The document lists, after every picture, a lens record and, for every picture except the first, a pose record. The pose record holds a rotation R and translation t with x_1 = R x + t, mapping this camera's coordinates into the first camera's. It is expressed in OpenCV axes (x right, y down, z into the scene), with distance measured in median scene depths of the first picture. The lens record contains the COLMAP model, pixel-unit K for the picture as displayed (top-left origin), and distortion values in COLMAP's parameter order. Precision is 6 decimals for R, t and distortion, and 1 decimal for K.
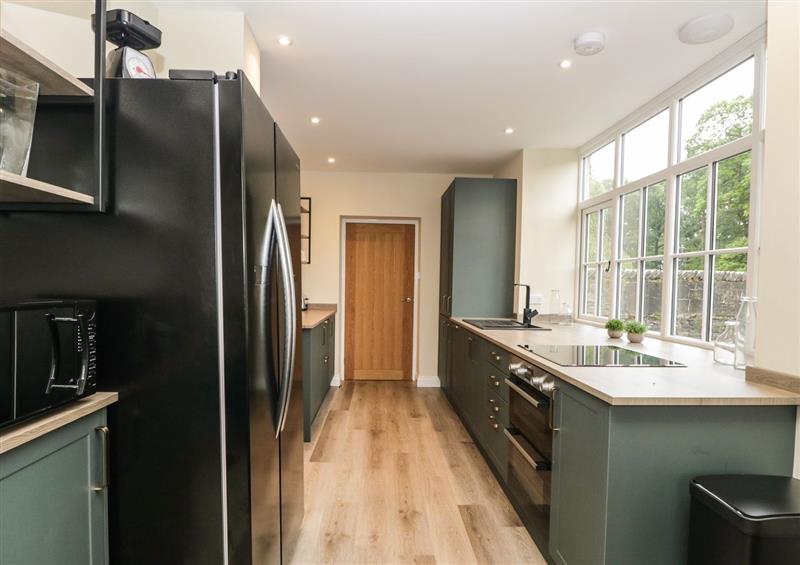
lens RADIAL K [[439.3, 0, 400.0], [0, 439.3, 282.5], [0, 0, 1]] dist [-0.000354, -0.014270]
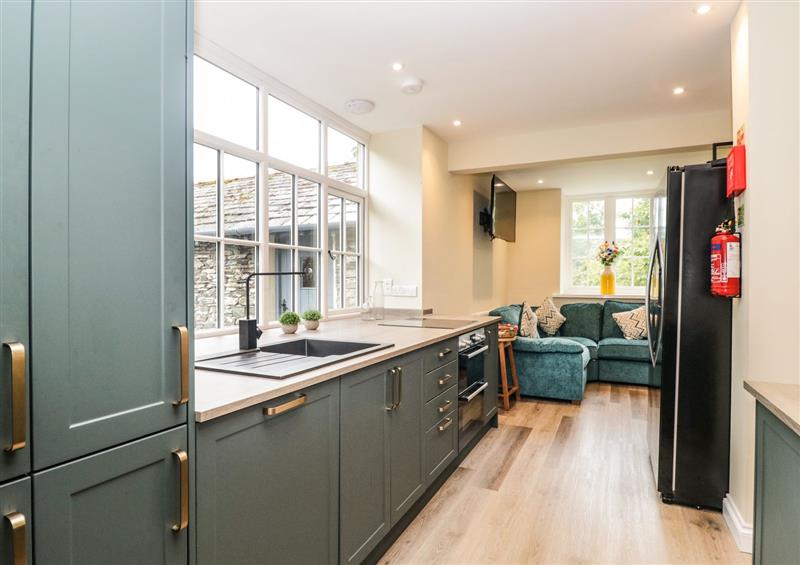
lens RADIAL K [[439.3, 0, 400.0], [0, 439.3, 282.5], [0, 0, 1]] dist [-0.000354, -0.014270]
pose [[-0.877422, -0.019387, 0.479328, -0.131898], [-0.015188, 0.999805, 0.012637, 0.009004], [-0.479479, 0.003808, -0.877545, 1.746963]]
